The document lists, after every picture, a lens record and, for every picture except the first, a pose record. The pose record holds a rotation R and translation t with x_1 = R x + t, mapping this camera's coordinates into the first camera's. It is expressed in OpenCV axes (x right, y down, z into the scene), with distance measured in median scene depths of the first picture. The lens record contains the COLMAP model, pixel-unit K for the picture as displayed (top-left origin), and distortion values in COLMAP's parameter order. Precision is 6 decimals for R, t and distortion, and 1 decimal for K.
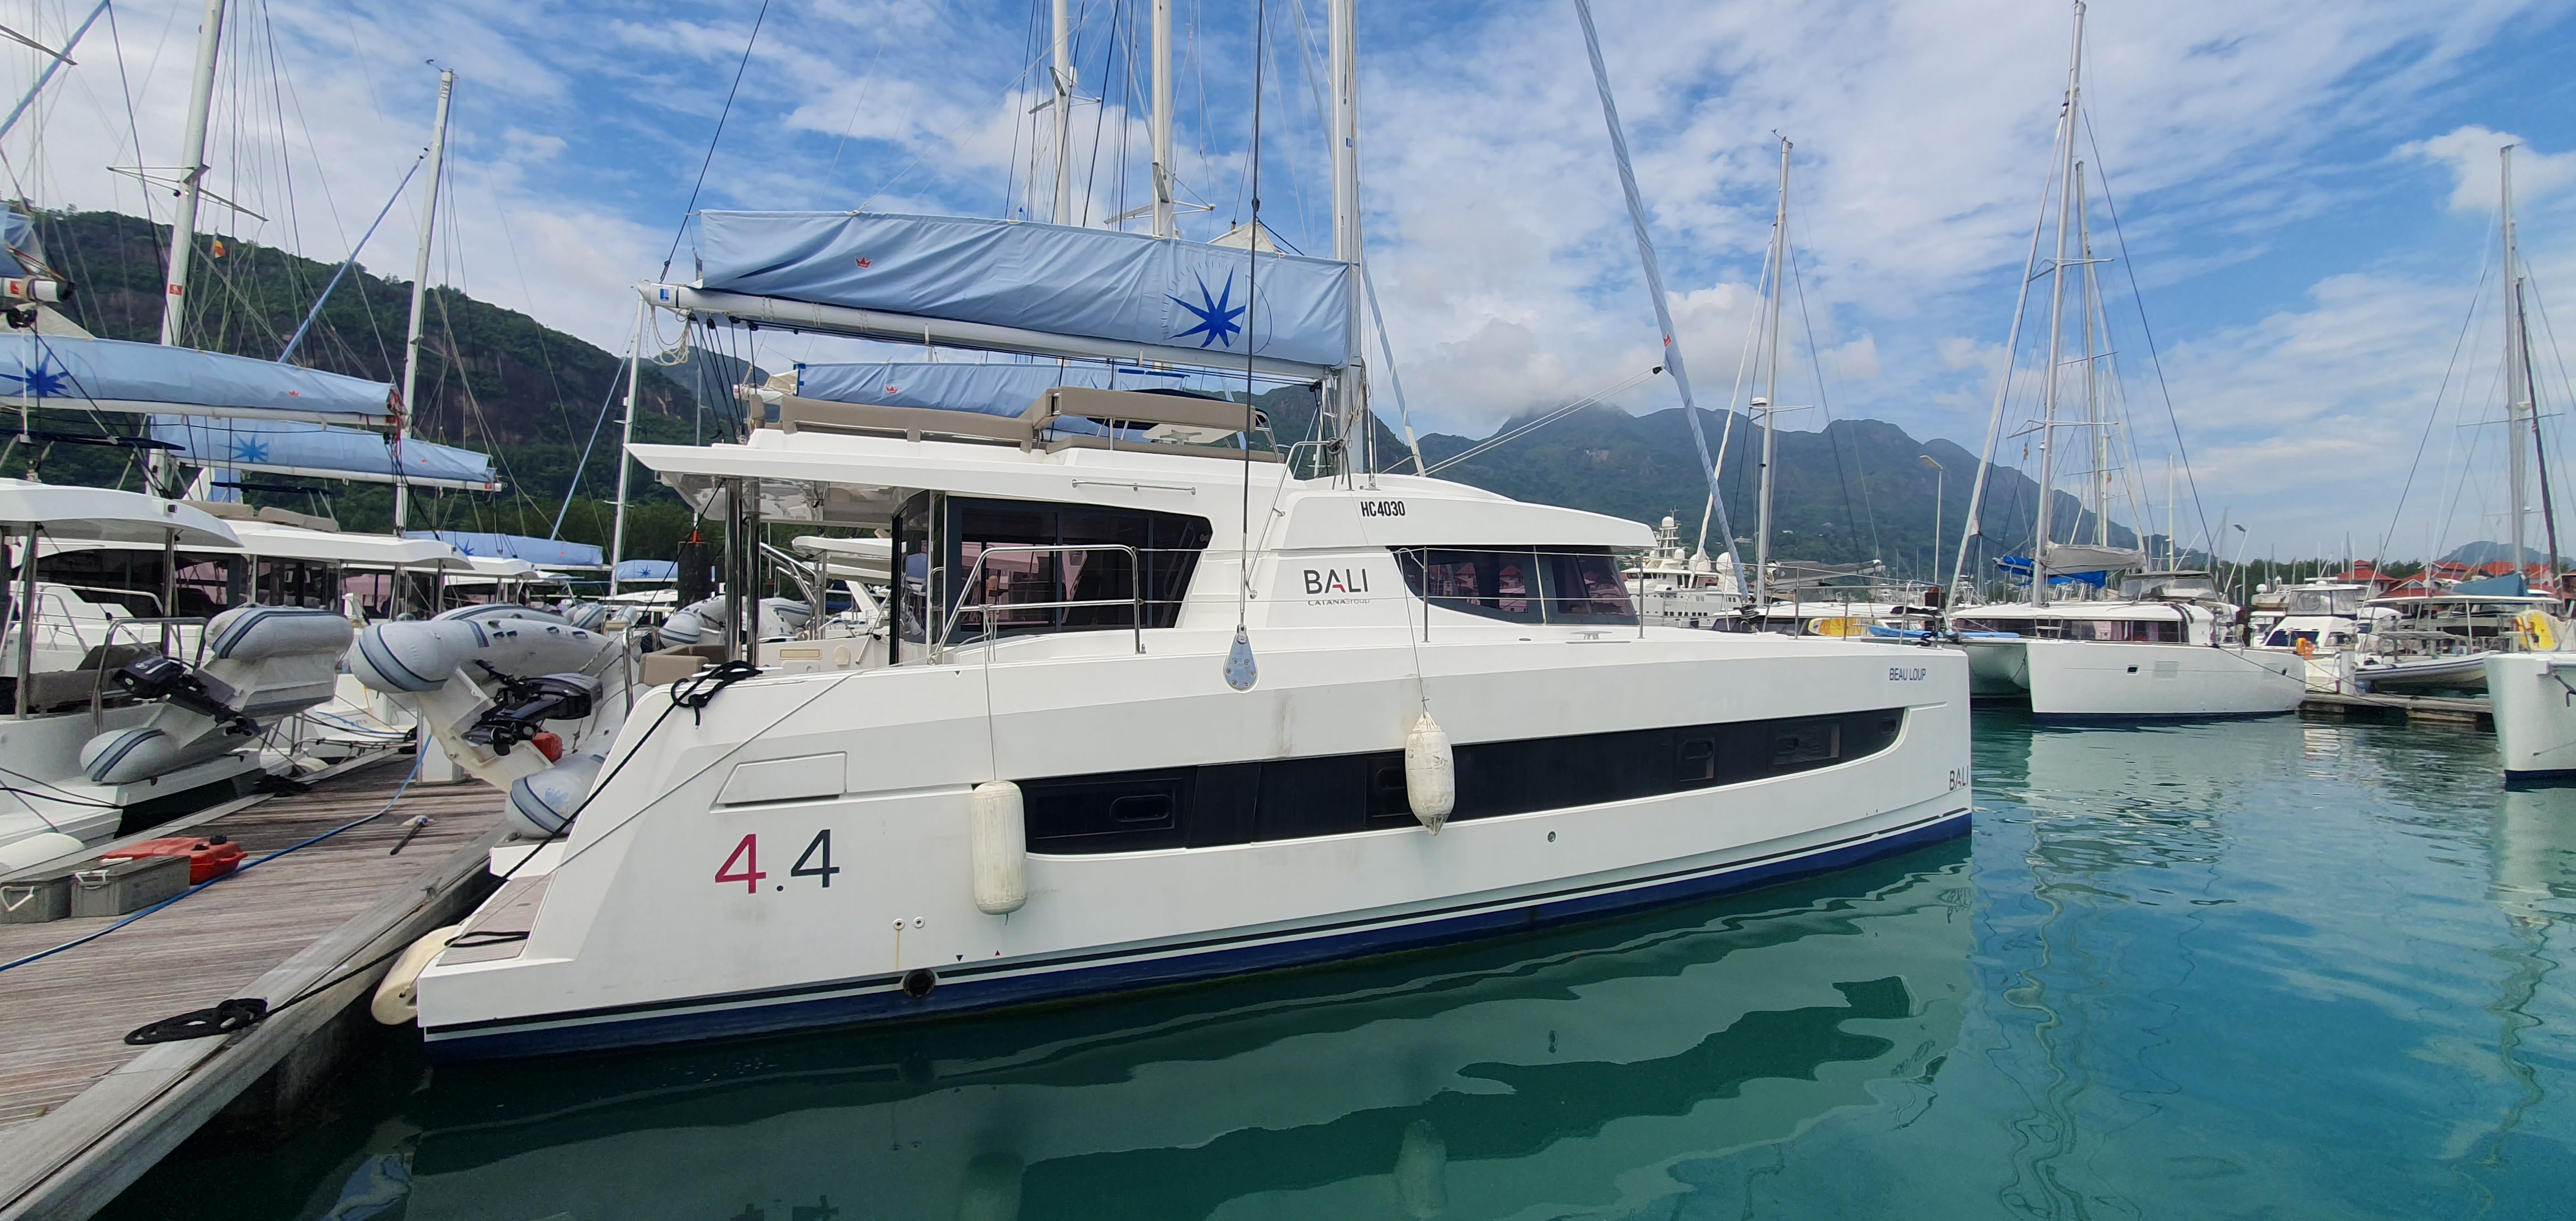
lens RADIAL K [[1001.0, 0, 1318.5], [0, 1001.0, 664.2], [0, 0, 1]] dist [0.001187, 0.000136]
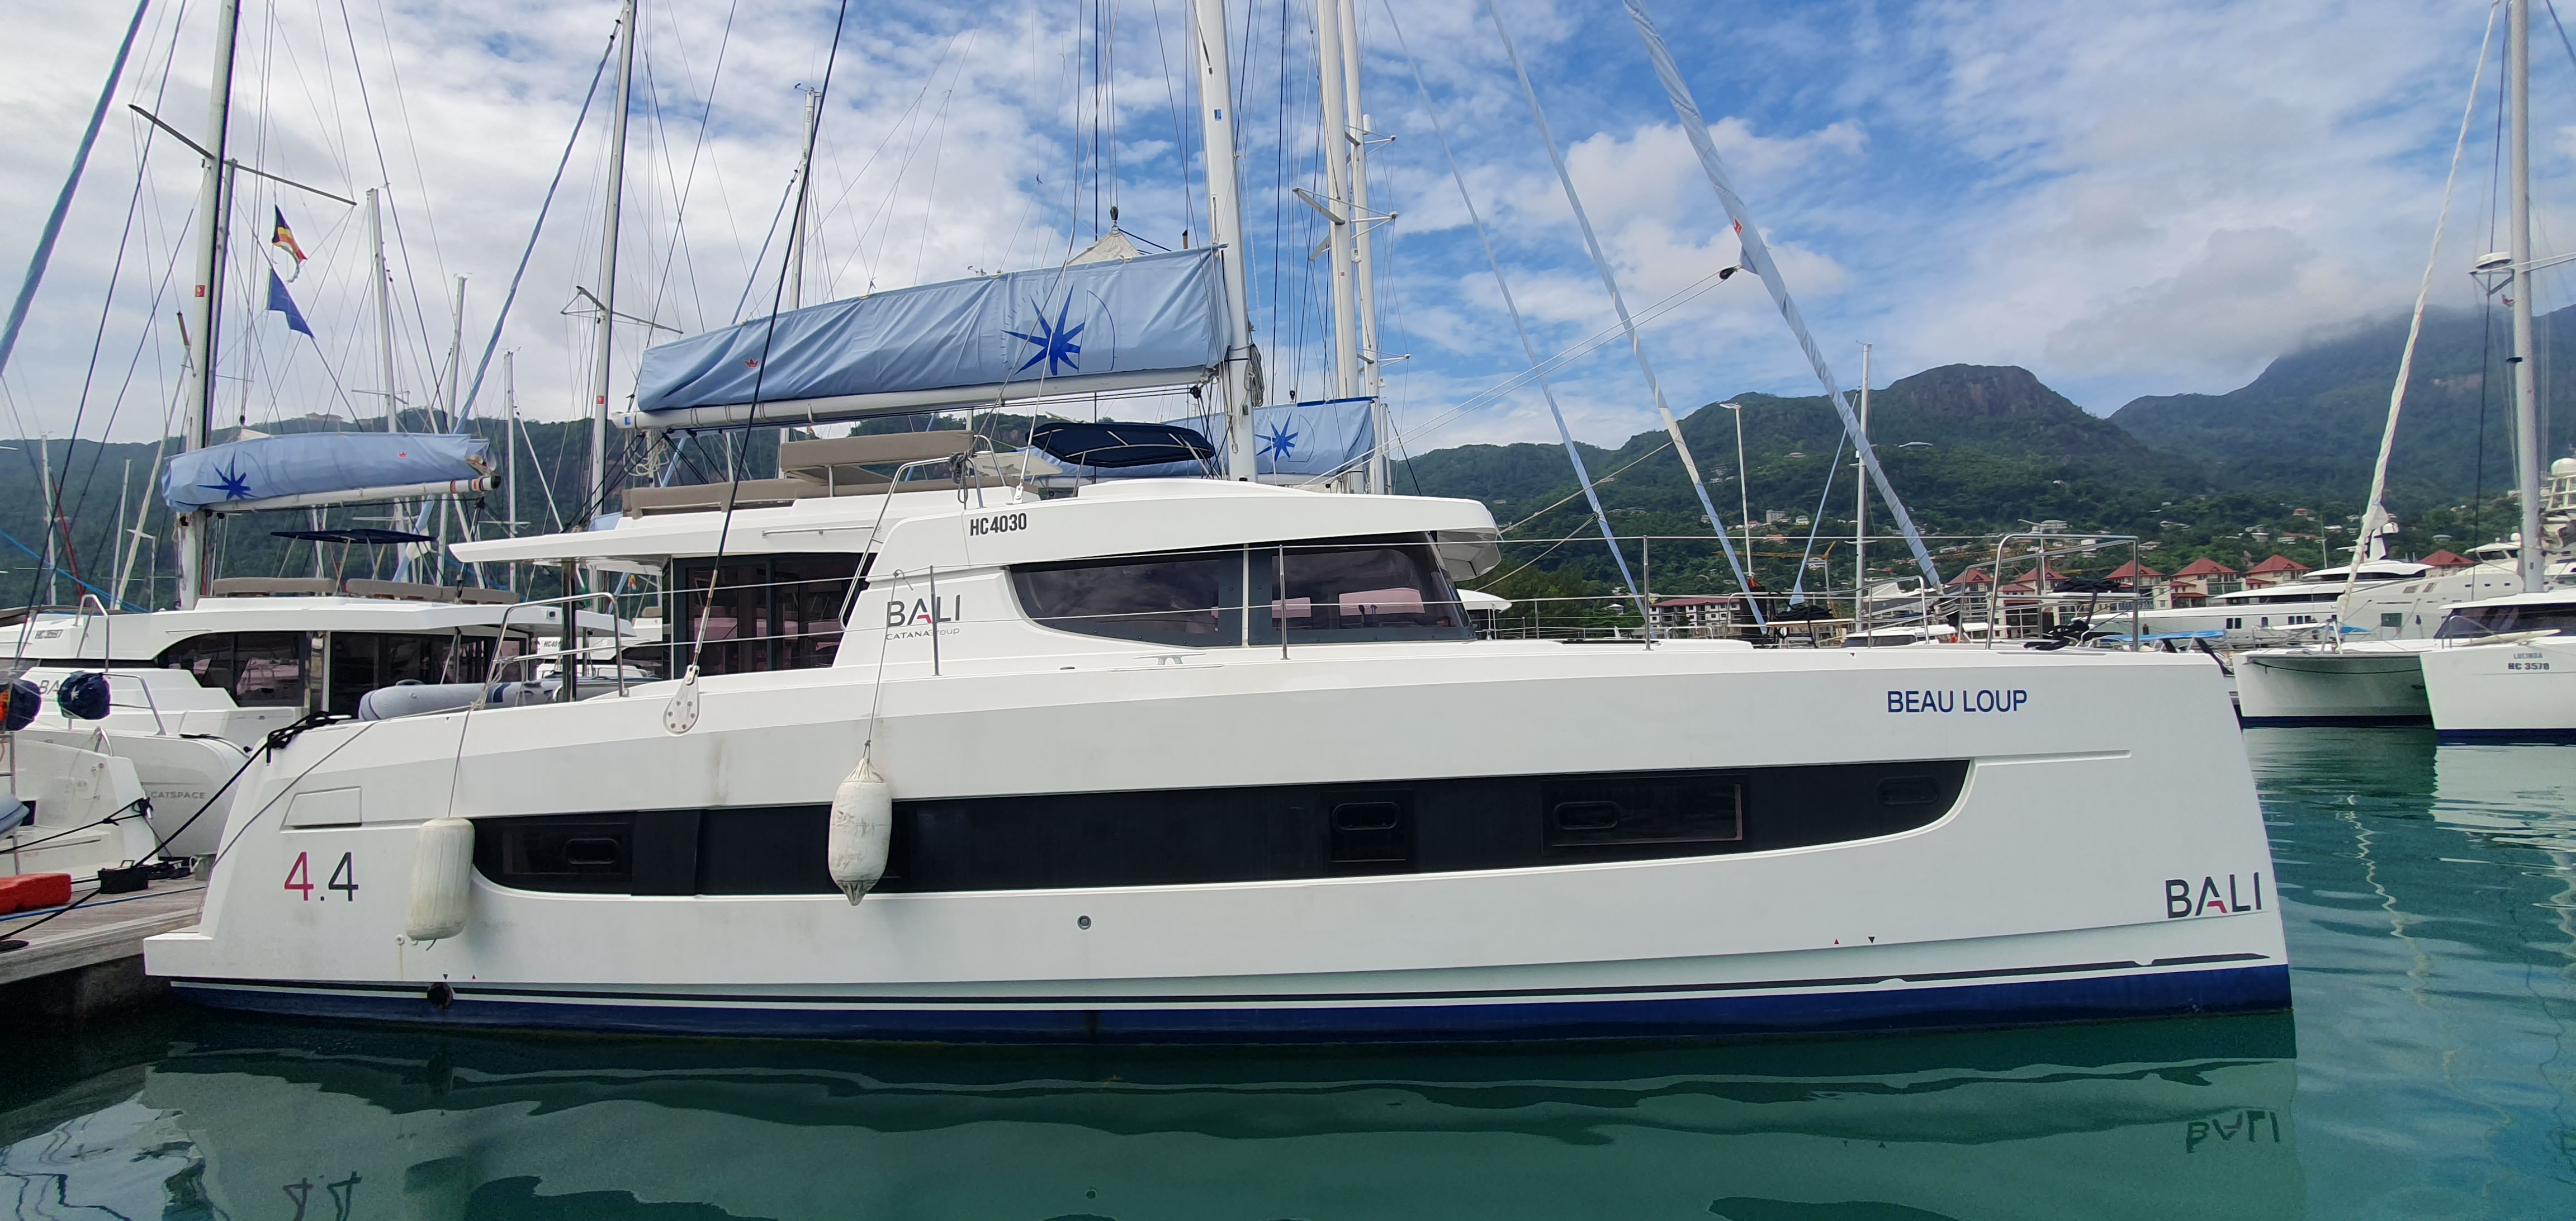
lens RADIAL K [[1001.0, 0, 1318.5], [0, 1001.0, 664.2], [0, 0, 1]] dist [0.001187, 0.000136]
pose [[0.838076, -0.037617, -0.544256, 0.775923], [0.018086, 0.998987, -0.041198, 0.007788], [0.545254, 0.024683, 0.837907, 0.427260]]
